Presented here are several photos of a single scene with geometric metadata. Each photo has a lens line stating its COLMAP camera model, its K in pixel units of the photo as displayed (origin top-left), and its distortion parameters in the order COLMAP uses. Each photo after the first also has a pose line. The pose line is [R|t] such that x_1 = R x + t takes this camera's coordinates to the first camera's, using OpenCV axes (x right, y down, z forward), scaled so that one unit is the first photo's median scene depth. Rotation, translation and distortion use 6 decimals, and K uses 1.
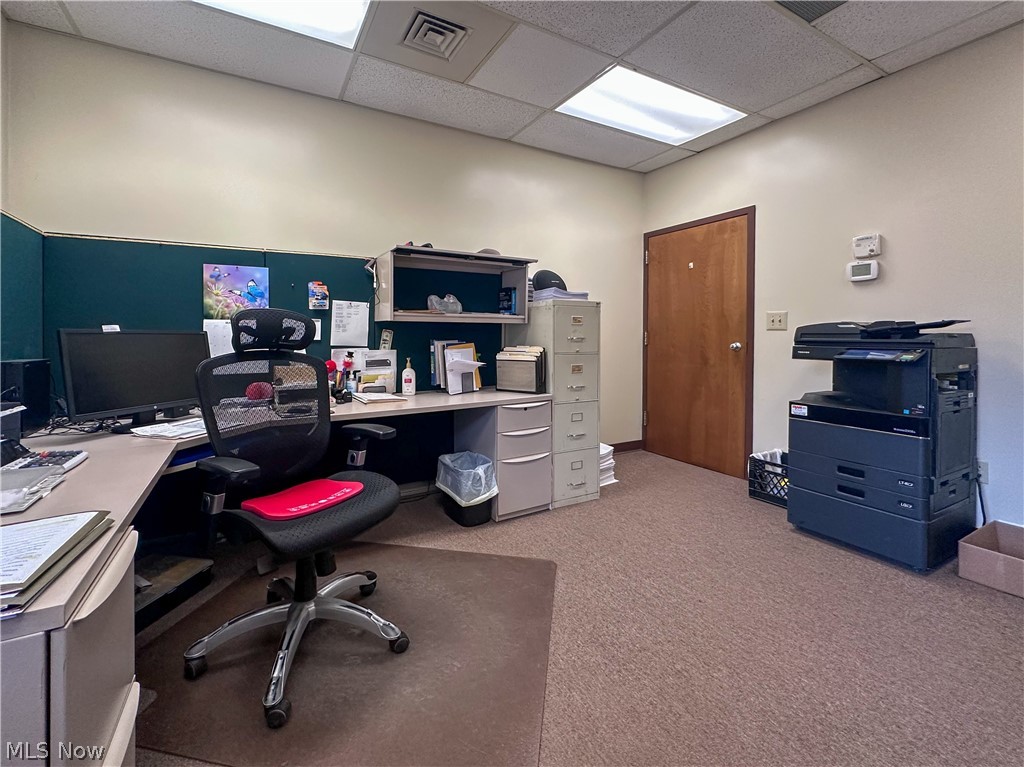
lens RADIAL K [[413.1, 0, 516.8], [0, 413.1, 337.1], [0, 0, 1]] dist [0.008243, -0.001107]
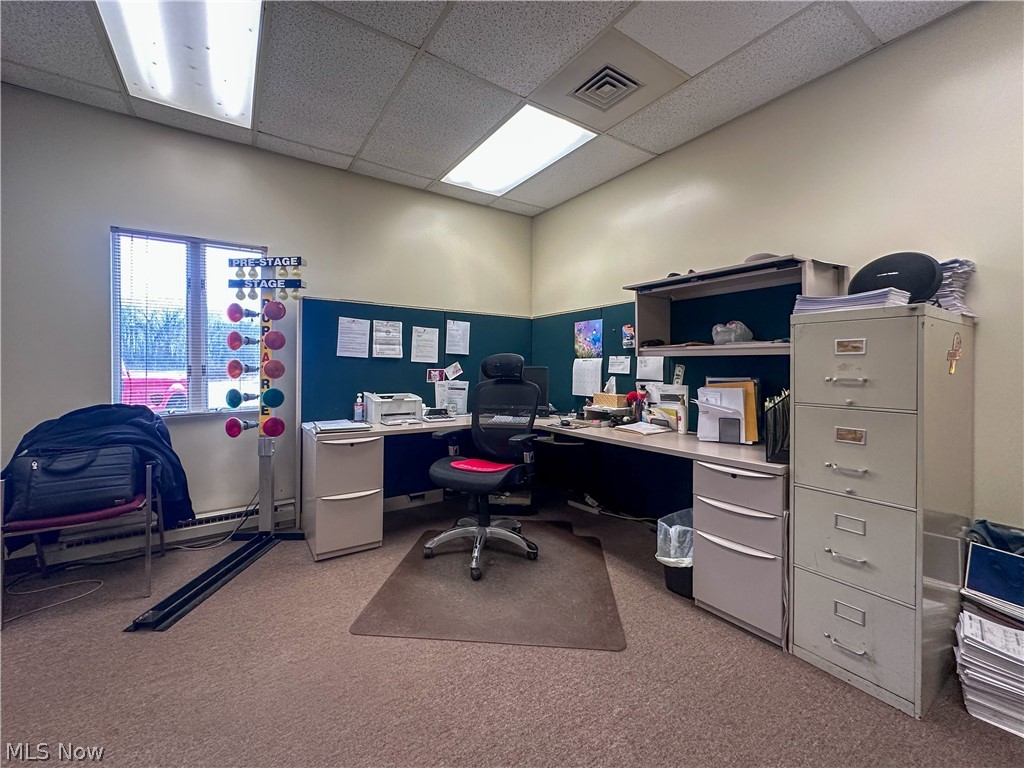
lens RADIAL K [[413.1, 0, 497.0], [0, 413.1, 366.6], [0, 0, 1]] dist [0.008243, -0.001107]
pose [[0.099168, 0.001800, -0.995069, 0.656758], [-0.007655, 0.999970, 0.001046, -0.011542], [0.995041, 0.007514, 0.099179, 0.494566]]
